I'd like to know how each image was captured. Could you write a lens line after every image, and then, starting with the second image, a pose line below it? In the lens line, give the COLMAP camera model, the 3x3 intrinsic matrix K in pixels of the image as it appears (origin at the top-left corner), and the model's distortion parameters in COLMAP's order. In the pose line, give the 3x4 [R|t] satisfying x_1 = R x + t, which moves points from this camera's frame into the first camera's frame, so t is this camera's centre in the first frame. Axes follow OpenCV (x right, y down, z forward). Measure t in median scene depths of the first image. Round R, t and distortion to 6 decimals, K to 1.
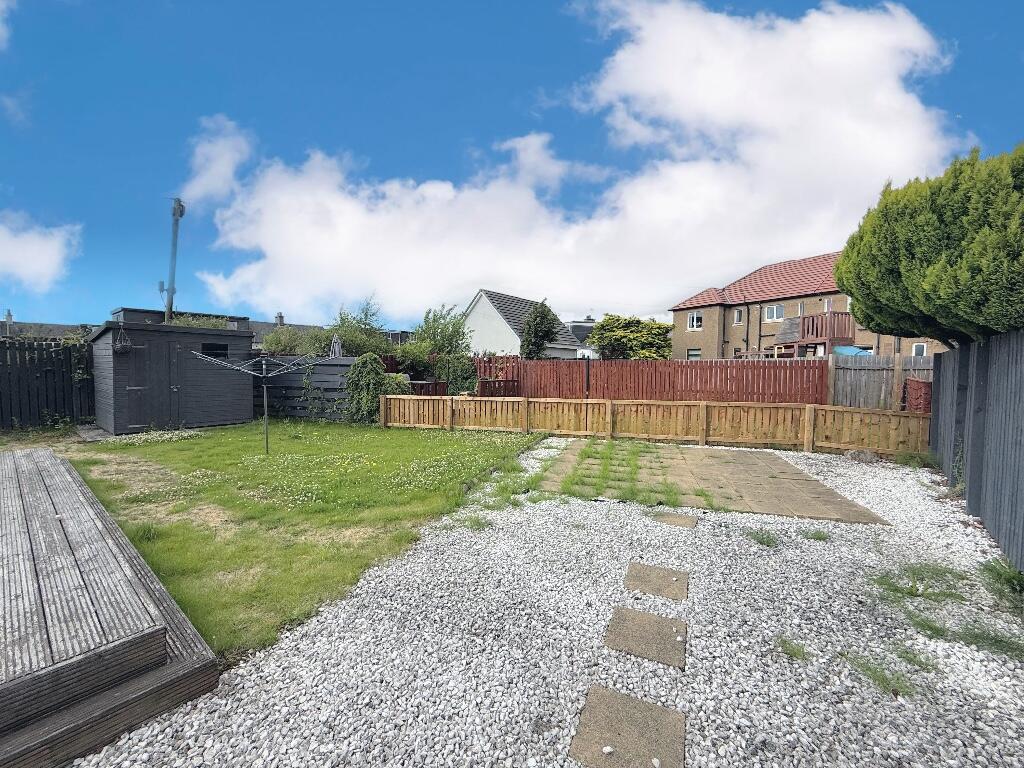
lens RADIAL K [[408.1, 0, 513.9], [0, 408.1, 384.2], [0, 0, 1]] dist [-0.007301, 0.000991]
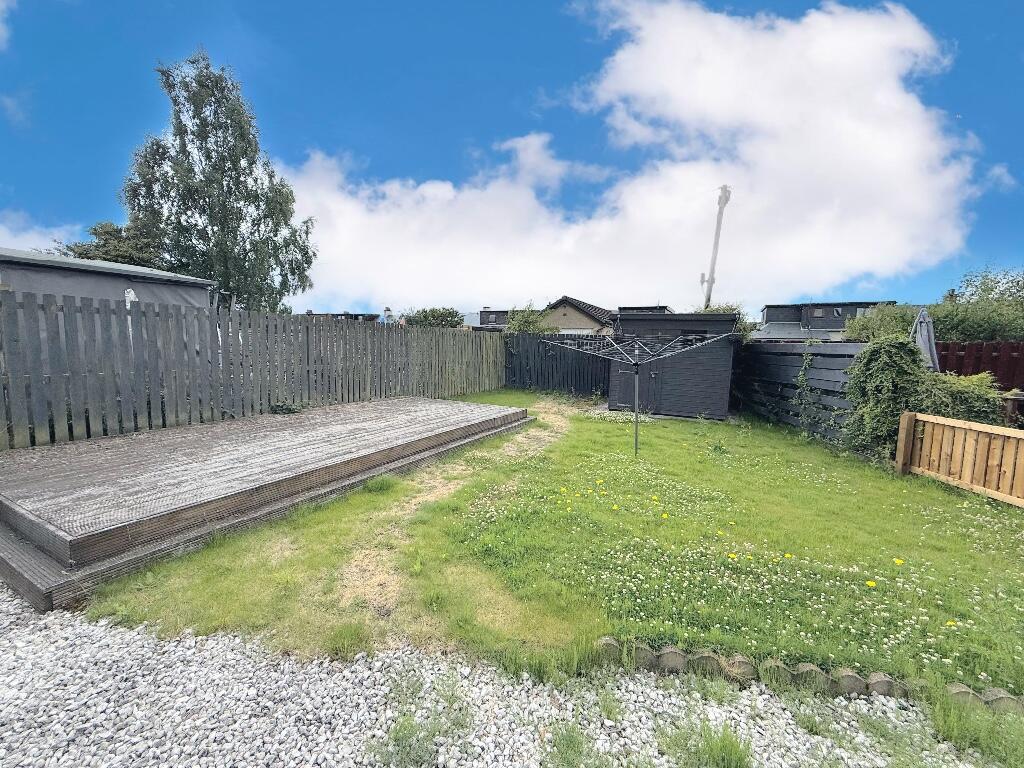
lens RADIAL K [[408.1, 0, 509.7], [0, 408.1, 386.5], [0, 0, 1]] dist [-0.007301, 0.000991]
pose [[0.186974, 0.090237, -0.978212, 0.267253], [-0.069429, 0.994496, 0.078468, -0.033725], [0.979908, 0.053245, 0.192210, 0.958826]]
